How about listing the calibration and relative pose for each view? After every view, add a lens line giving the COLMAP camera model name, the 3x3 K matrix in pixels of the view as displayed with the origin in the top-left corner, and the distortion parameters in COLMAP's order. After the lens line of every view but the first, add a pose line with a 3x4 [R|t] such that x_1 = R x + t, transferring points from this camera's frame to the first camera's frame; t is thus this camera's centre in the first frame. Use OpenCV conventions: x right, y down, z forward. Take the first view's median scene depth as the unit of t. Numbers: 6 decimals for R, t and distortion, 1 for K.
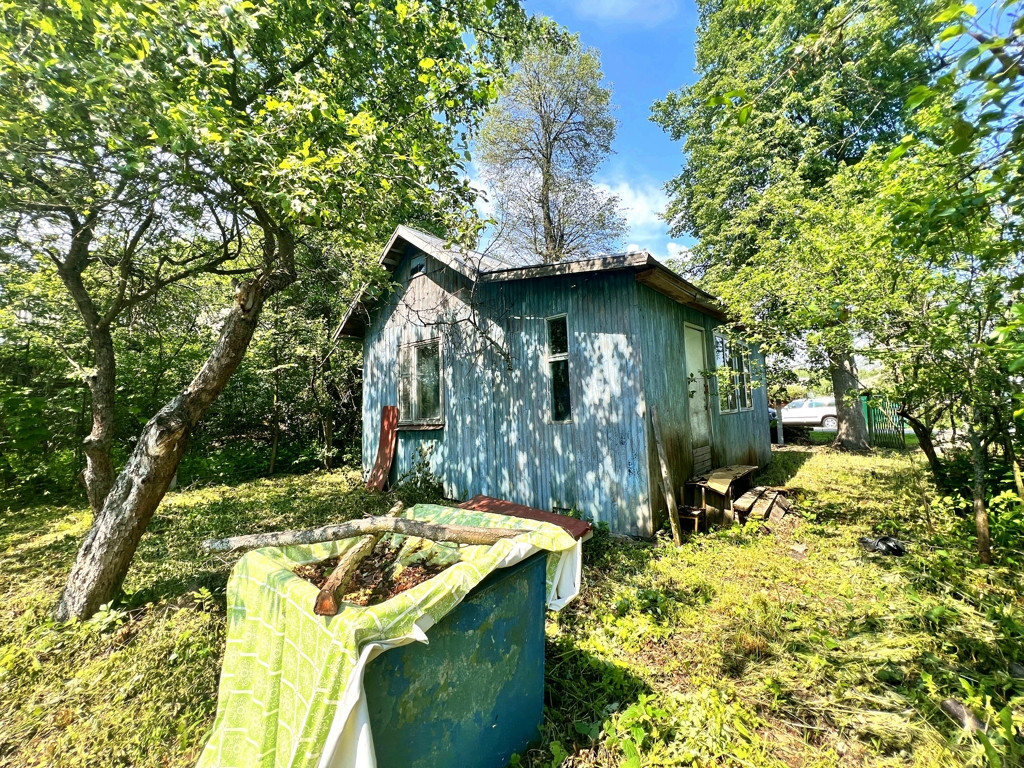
lens RADIAL K [[406.2, 0, 512.0], [0, 406.2, 384.0], [0, 0, 1]] dist [0.018212, -0.006173]
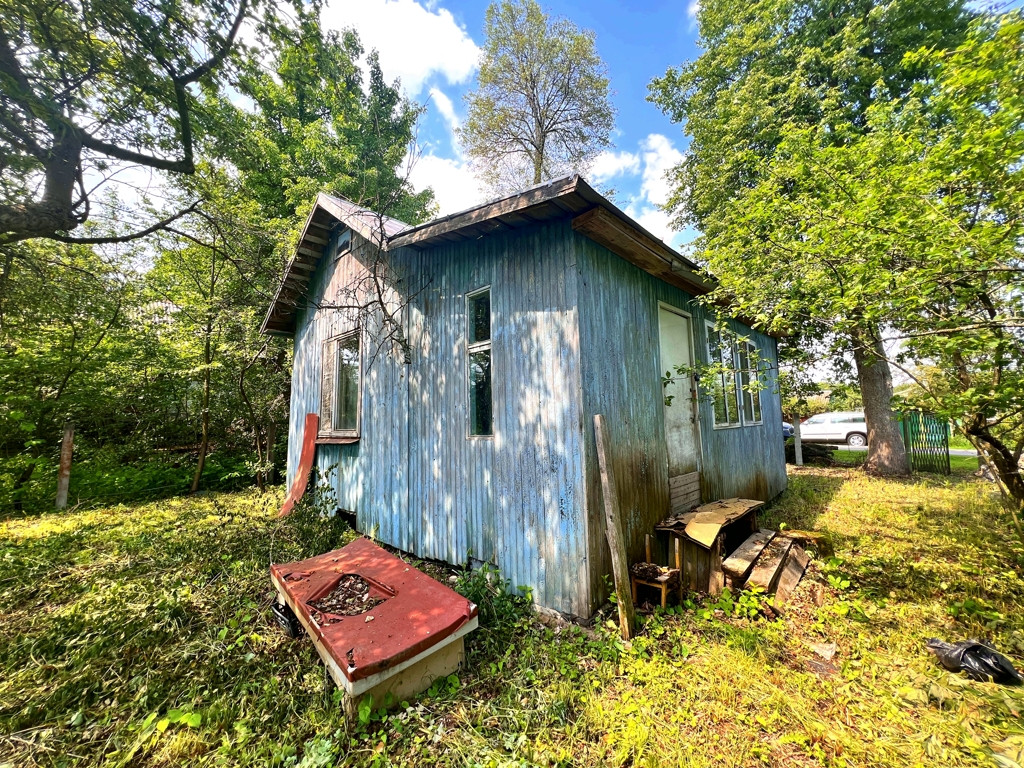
lens RADIAL K [[406.2, 0, 512.0], [0, 406.2, 384.0], [0, 0, 1]] dist [0.018212, -0.006173]
pose [[0.999331, 0.009811, -0.035221, 0.132284], [-0.010902, 0.999463, -0.030913, 0.014855], [0.034899, 0.031277, 0.998901, 0.188474]]
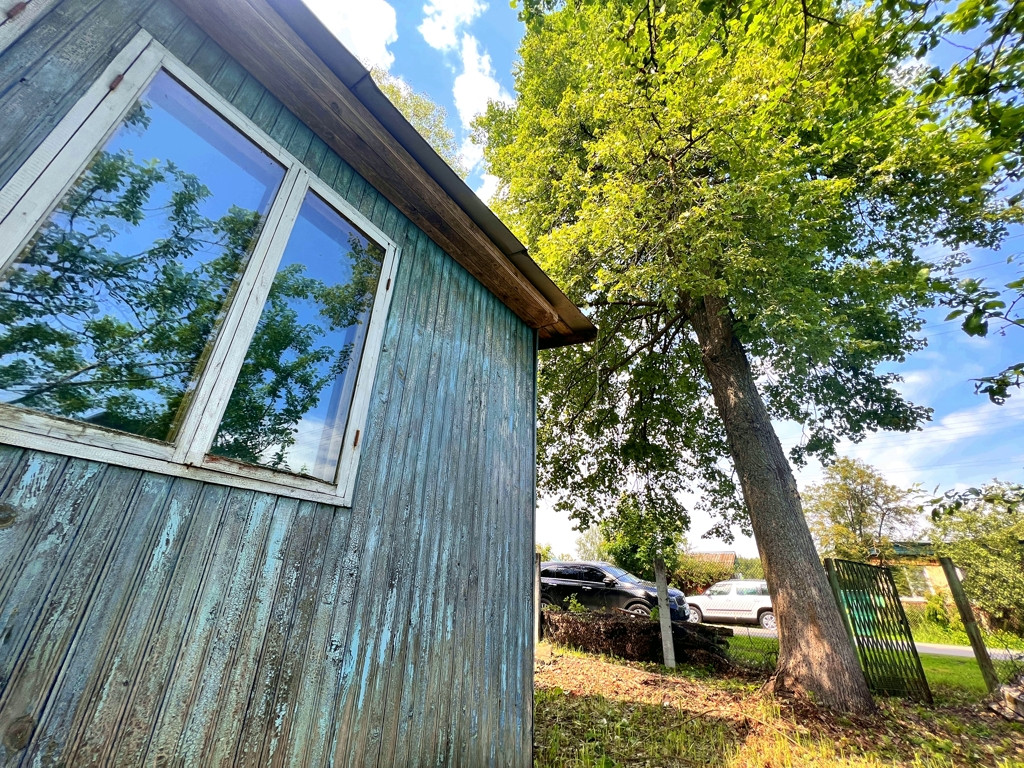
lens RADIAL K [[406.2, 0, 512.0], [0, 406.2, 384.0], [0, 0, 1]] dist [0.018212, -0.006173]
pose [[0.987686, 0.108271, 0.112930, 0.632432], [-0.054664, 0.915176, -0.399330, 0.078492], [-0.146587, 0.388239, 0.909826, 0.790755]]
